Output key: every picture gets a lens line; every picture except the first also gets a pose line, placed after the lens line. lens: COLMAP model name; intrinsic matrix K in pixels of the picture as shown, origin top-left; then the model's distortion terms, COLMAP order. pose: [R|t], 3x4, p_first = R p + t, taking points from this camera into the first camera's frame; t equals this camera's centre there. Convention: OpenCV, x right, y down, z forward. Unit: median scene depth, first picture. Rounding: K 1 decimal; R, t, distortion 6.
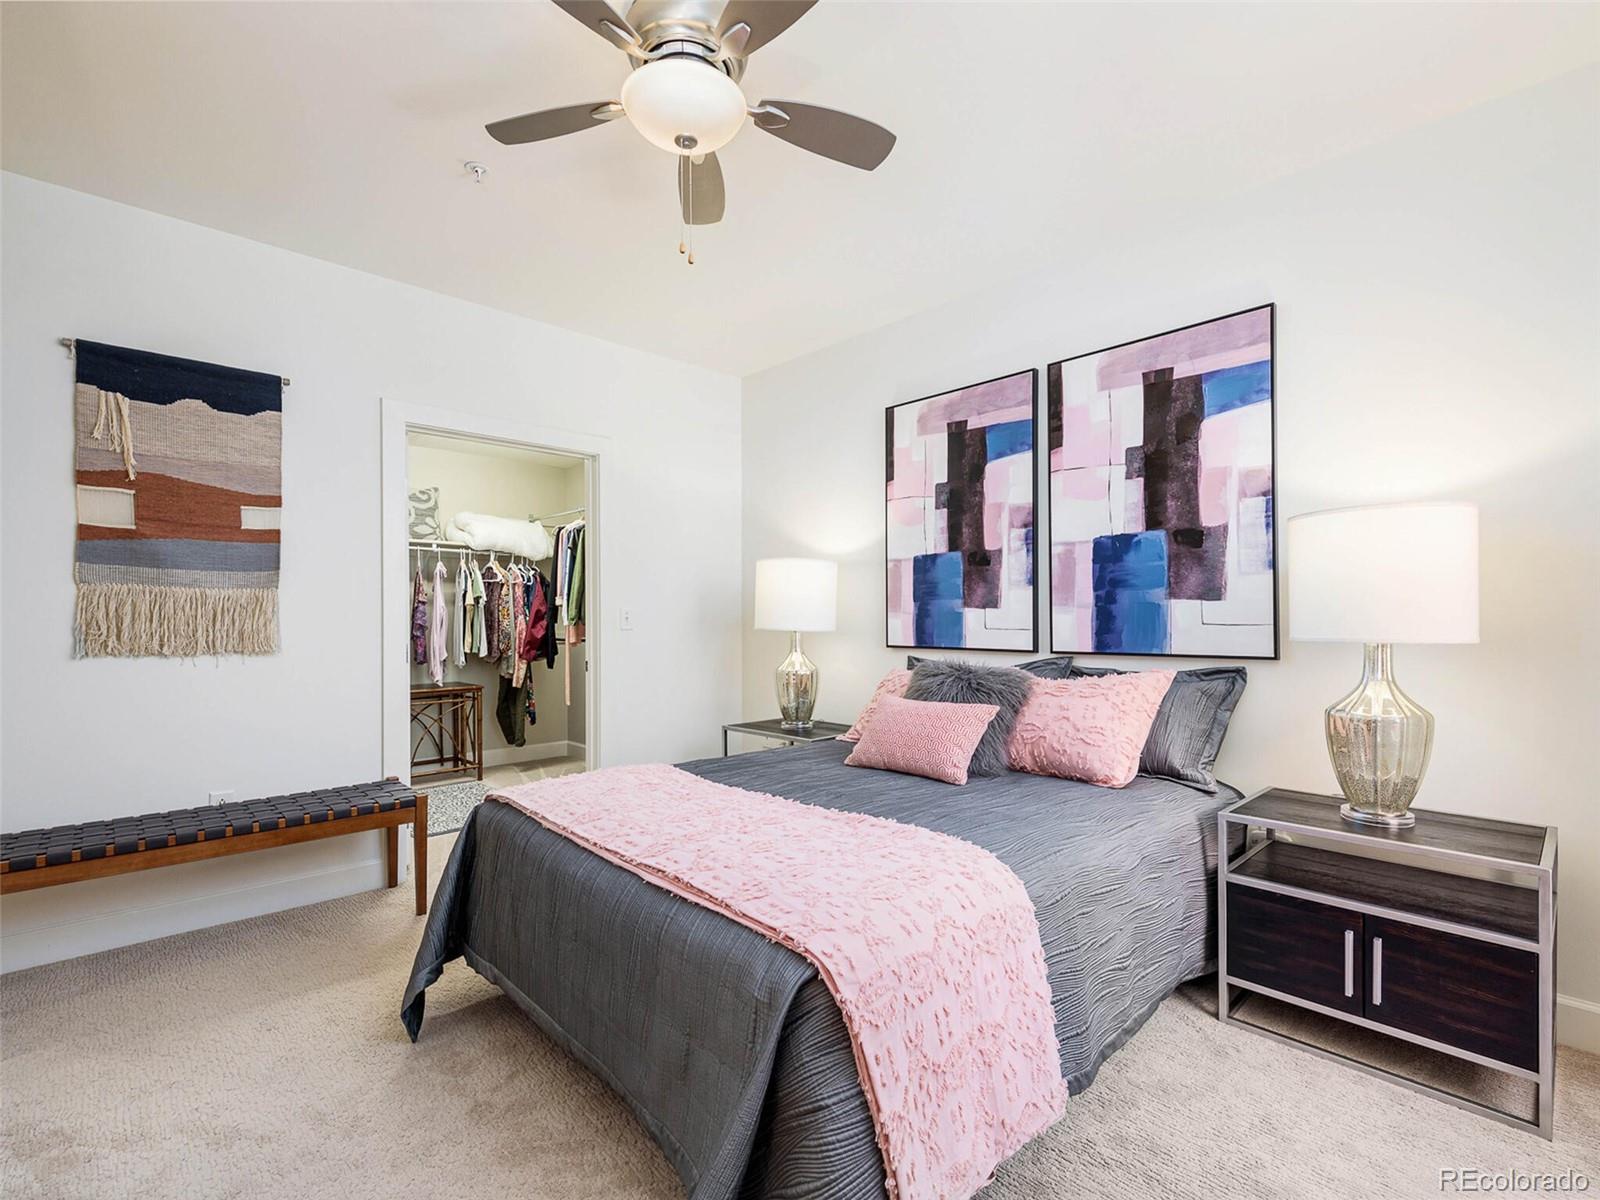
lens RADIAL K [[750.7, 0, 806.5], [0, 750.7, 607.4], [0, 0, 1]] dist [0.021358, -0.005028]
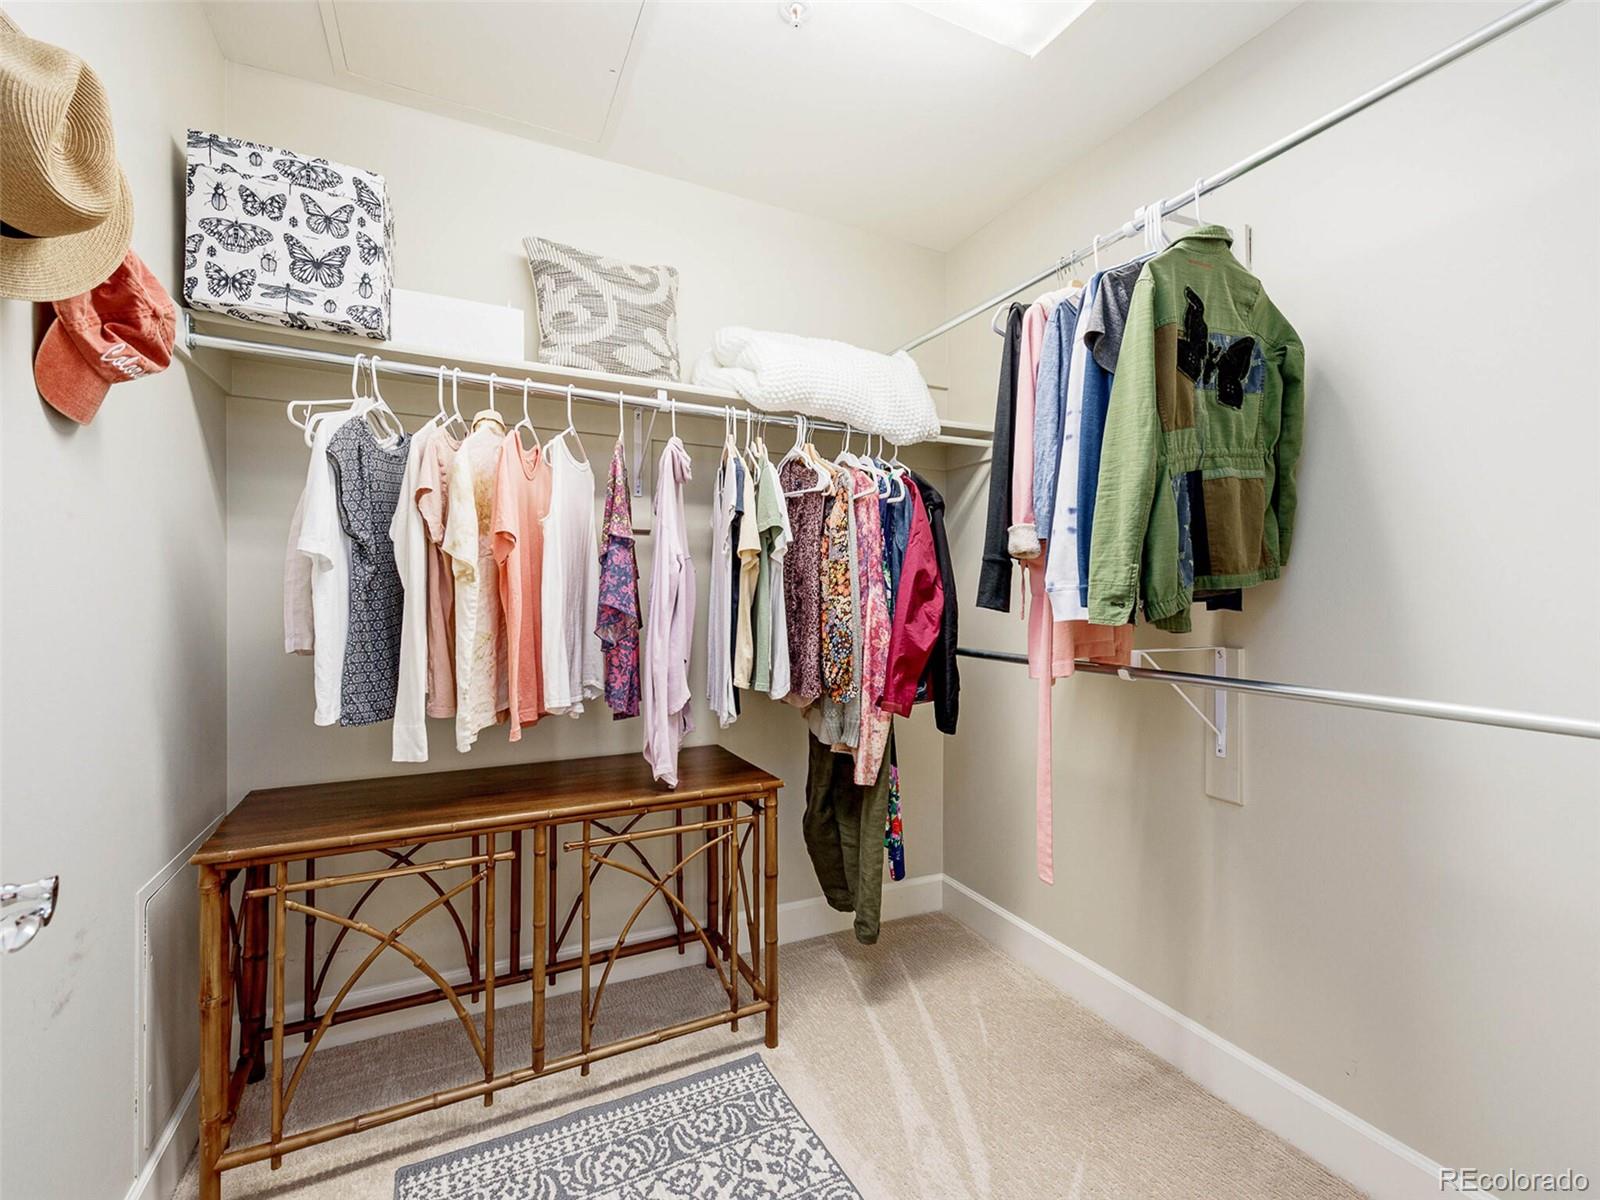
lens RADIAL K [[705.3, 0, 801.5], [0, 705.3, 596.0], [0, 0, 1]] dist [0.012999, -0.003128]
pose [[0.950265, 0.016608, -0.311001, -0.304027], [-0.009380, 0.999650, 0.024723, 0.007430], [0.311303, -0.020576, 0.950088, 0.658026]]
